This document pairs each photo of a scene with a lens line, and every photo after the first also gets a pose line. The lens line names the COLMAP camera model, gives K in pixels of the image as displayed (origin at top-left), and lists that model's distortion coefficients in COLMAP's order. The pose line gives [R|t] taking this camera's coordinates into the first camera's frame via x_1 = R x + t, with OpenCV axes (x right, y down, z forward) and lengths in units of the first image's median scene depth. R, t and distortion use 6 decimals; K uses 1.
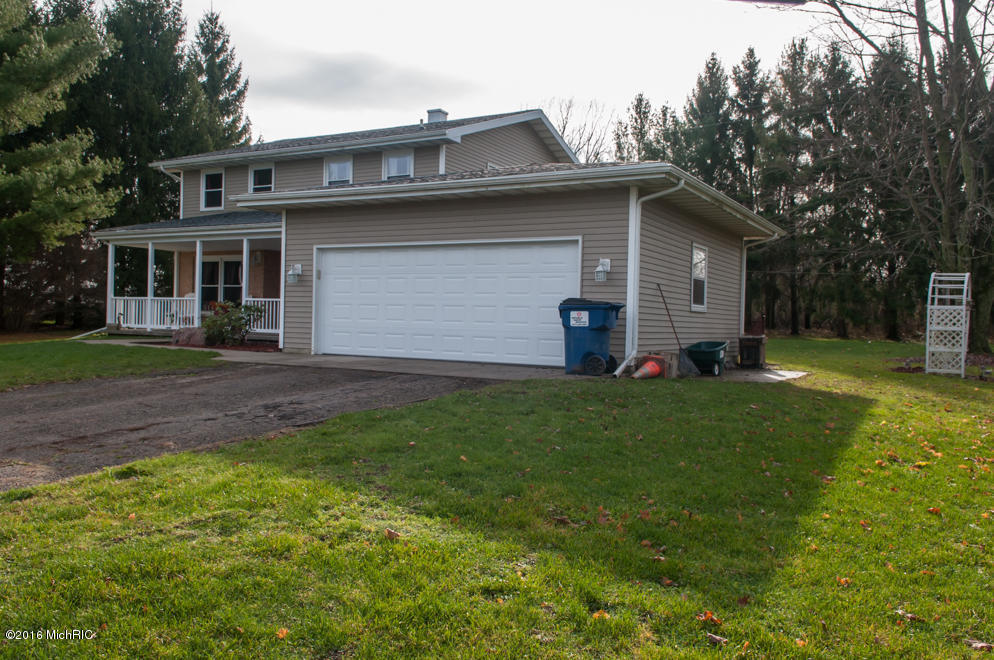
lens RADIAL K [[785.4, 0, 496.4], [0, 785.4, 329.4], [0, 0, 1]] dist [-0.000861, -0.000372]
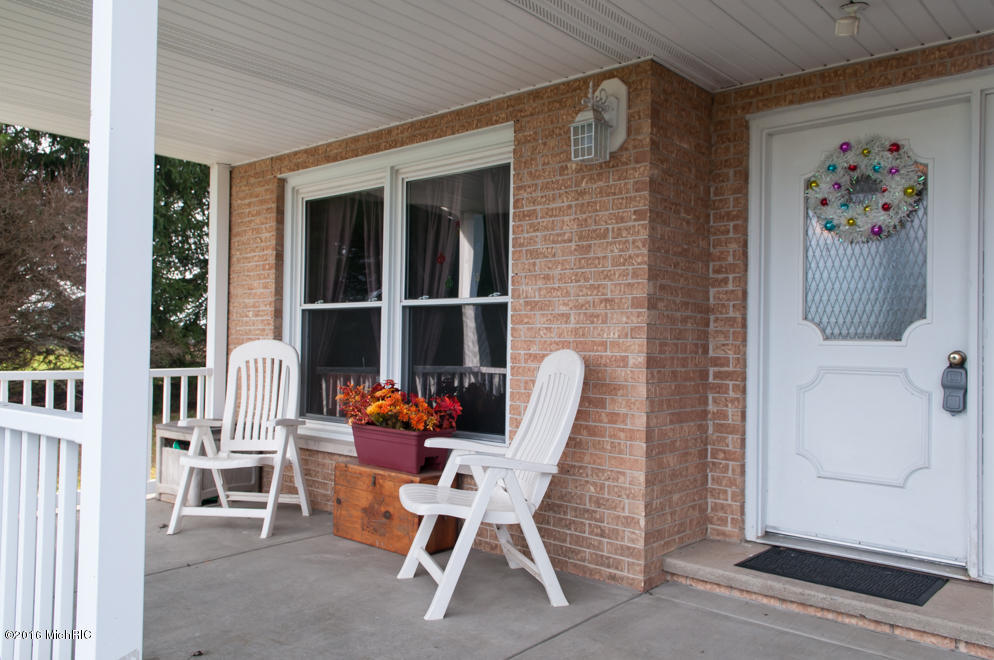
lens RADIAL K [[785.4, 0, 498.1], [0, 785.4, 330.0], [0, 0, 1]] dist [-0.000861, -0.000372]
pose [[0.979027, -0.017484, -0.202978, -0.288997], [0.013546, 0.999692, -0.020775, -0.044123], [0.203279, 0.017589, 0.978963, 0.824556]]
